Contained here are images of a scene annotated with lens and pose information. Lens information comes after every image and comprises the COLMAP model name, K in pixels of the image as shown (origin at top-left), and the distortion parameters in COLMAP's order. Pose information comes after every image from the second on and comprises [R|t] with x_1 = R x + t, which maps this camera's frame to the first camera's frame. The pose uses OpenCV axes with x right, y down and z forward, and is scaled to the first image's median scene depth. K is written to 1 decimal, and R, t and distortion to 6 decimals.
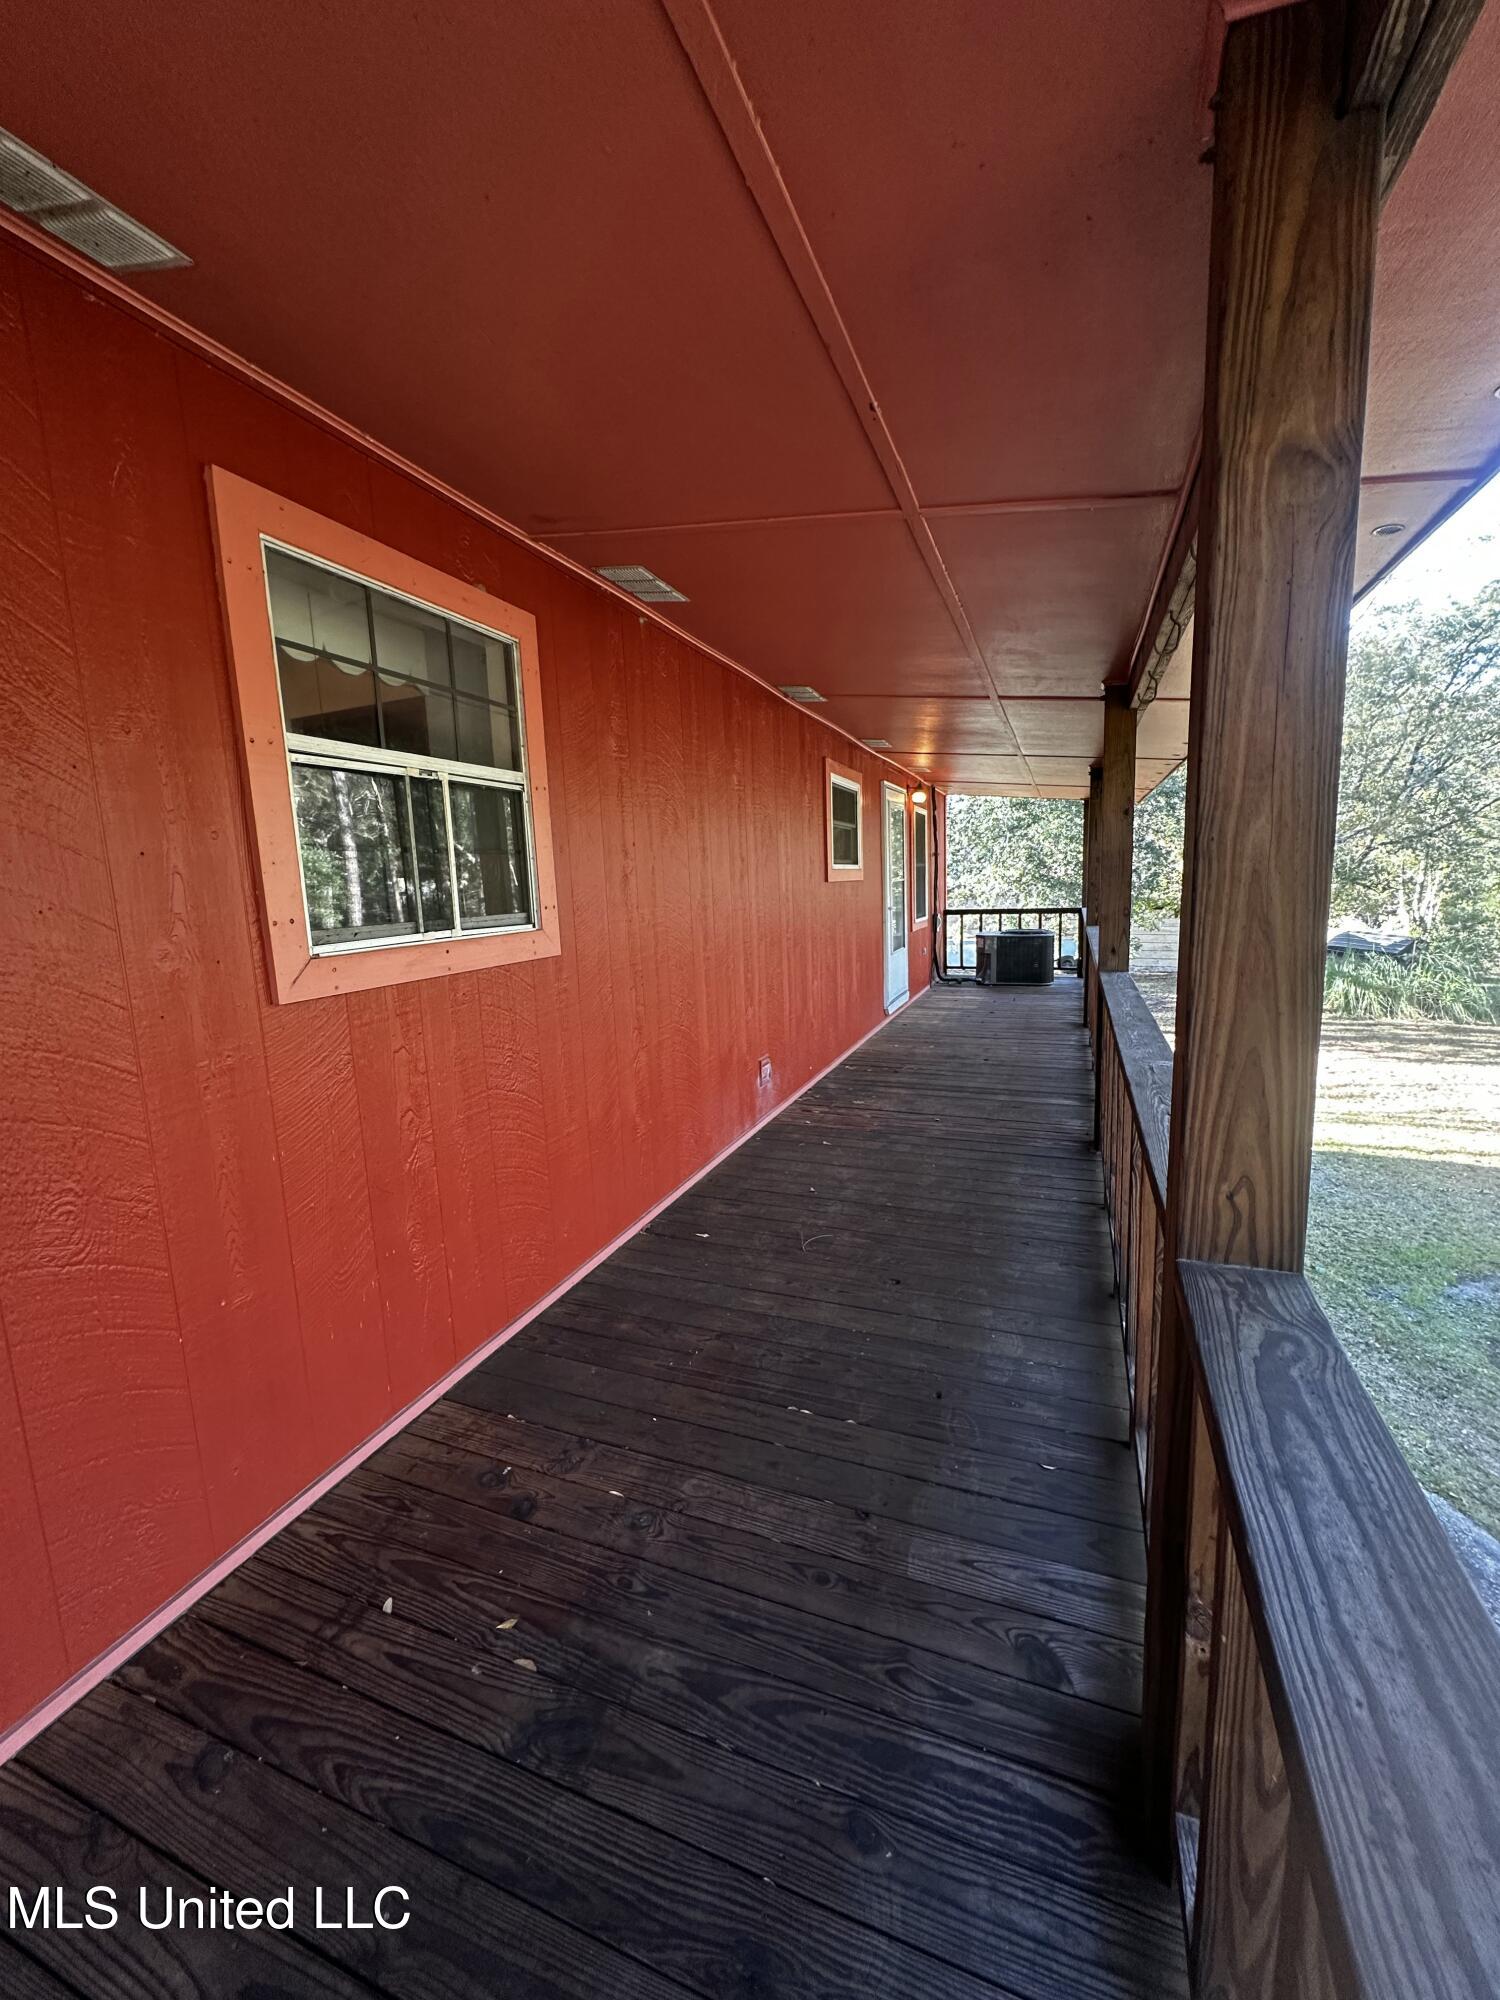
lens RADIAL K [[796.7, 0, 751.4], [0, 796.7, 997.7], [0, 0, 1]] dist [0.001390, 0.000039]
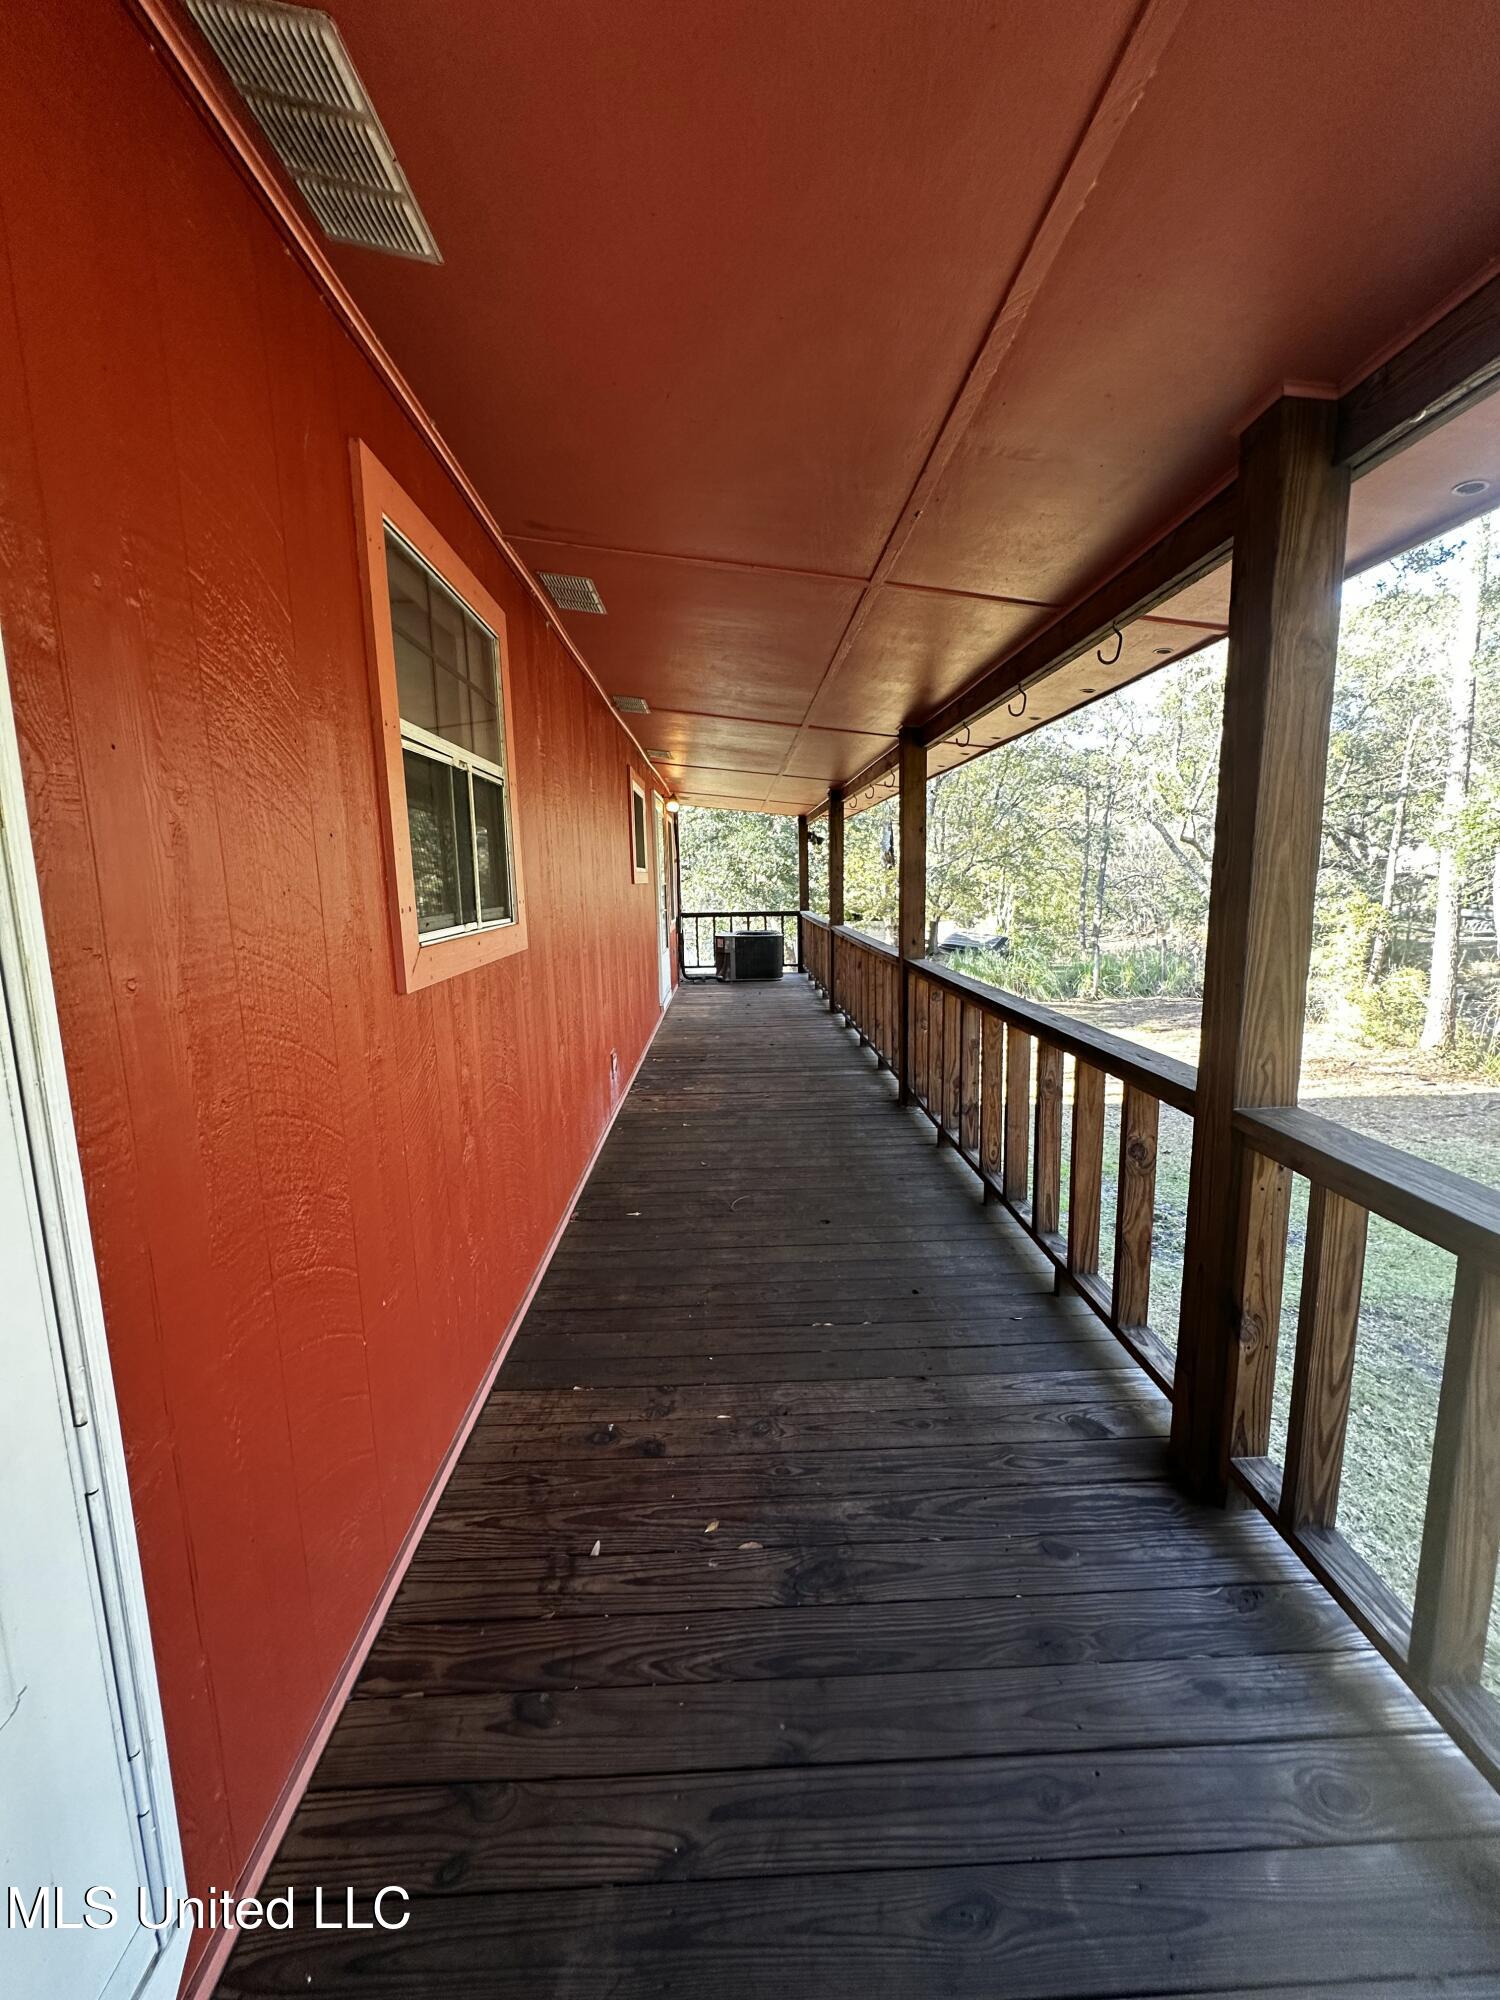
lens RADIAL K [[796.7, 0, 752.4], [0, 796.7, 997.7], [0, 0, 1]] dist [0.001390, 0.000039]
pose [[0.916616, -0.041784, 0.397580, -0.414480], [0.044779, 0.998995, 0.001754, 0.021278], [-0.397253, 0.016196, 0.917566, -0.046150]]
